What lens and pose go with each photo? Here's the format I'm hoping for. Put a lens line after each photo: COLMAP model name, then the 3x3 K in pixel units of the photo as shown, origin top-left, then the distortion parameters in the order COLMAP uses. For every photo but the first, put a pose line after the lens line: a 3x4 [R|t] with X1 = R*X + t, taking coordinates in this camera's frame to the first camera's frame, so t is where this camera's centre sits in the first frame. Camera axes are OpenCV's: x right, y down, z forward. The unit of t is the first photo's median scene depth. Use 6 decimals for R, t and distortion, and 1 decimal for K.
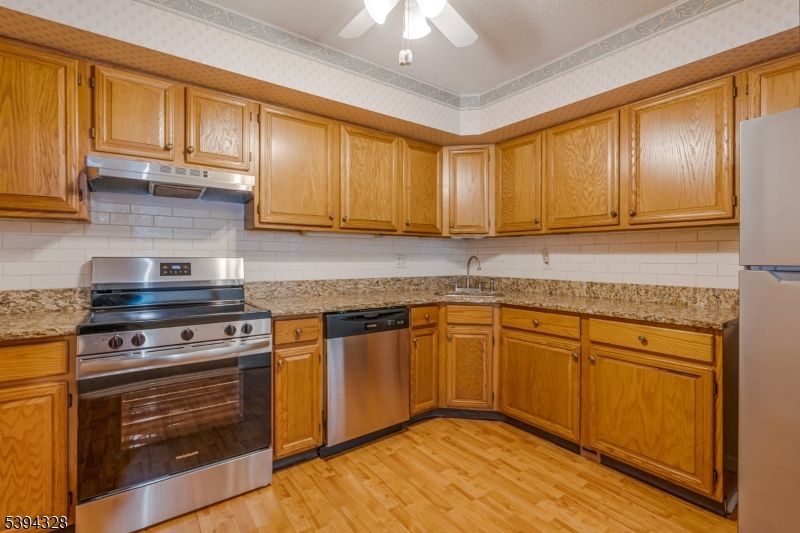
lens RADIAL K [[363.4, 0, 398.5], [0, 363.4, 259.9], [0, 0, 1]] dist [0.000757, 0.000326]
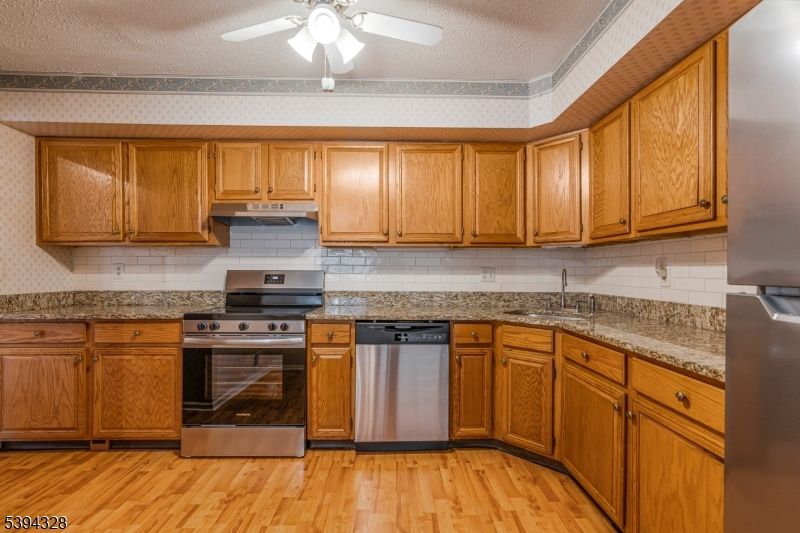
lens RADIAL K [[367.9, 0, 407.3], [0, 367.9, 271.1], [0, 0, 1]] dist [-0.001308, 0.000182]
pose [[0.820842, 0.000965, -0.571155, 0.527377], [-0.004086, 0.999983, -0.004183, -0.000828], [0.571141, 0.005767, 0.820832, 0.155004]]
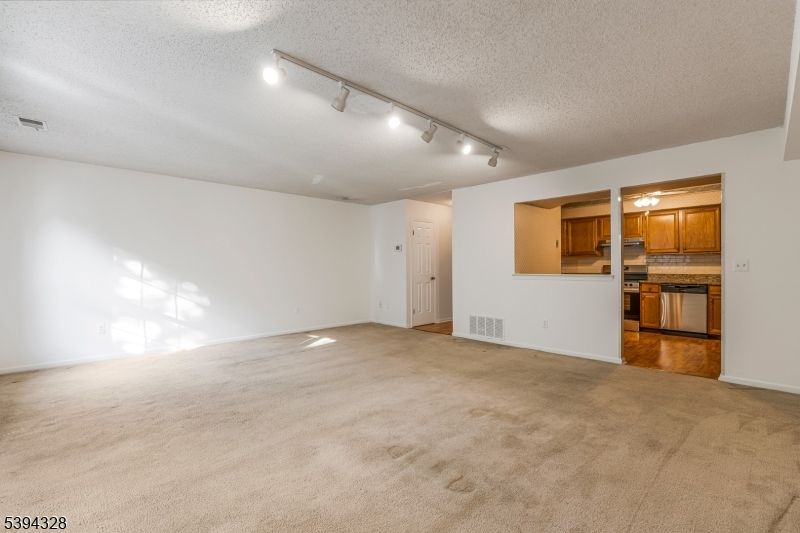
lens RADIAL K [[367.9, 0, 407.3], [0, 367.9, 271.1], [0, 0, 1]] dist [-0.001308, 0.000182]
pose [[0.153025, 0.002657, -0.988219, 2.222736], [-0.001944, 0.999995, 0.002387, 0.041276], [0.988220, 0.001555, 0.153030, -1.354263]]
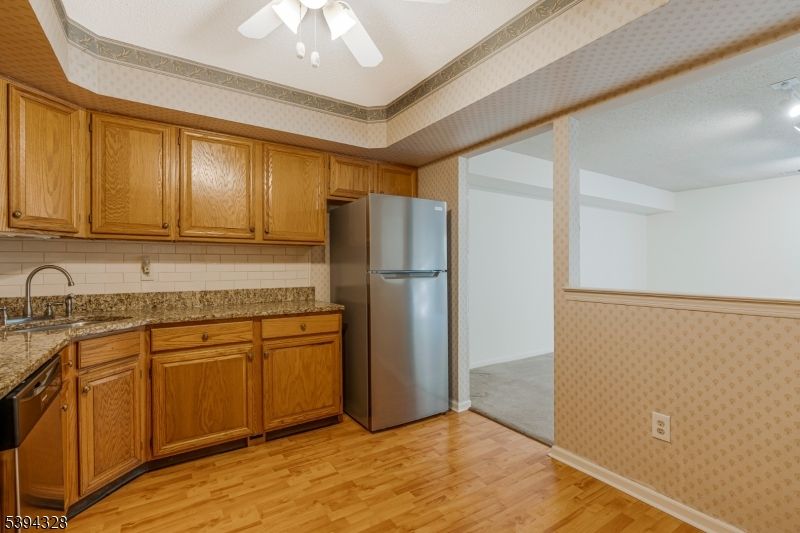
lens RADIAL K [[379.9, 0, 410.4], [0, 379.9, 267.1], [0, 0, 1]] dist [0.000029, 0.000505]
pose [[0.038233, -0.004805, 0.999257, -0.604963], [0.008612, 0.999953, 0.004479, -0.006792], [-0.999232, 0.008435, 0.038273, 0.444542]]
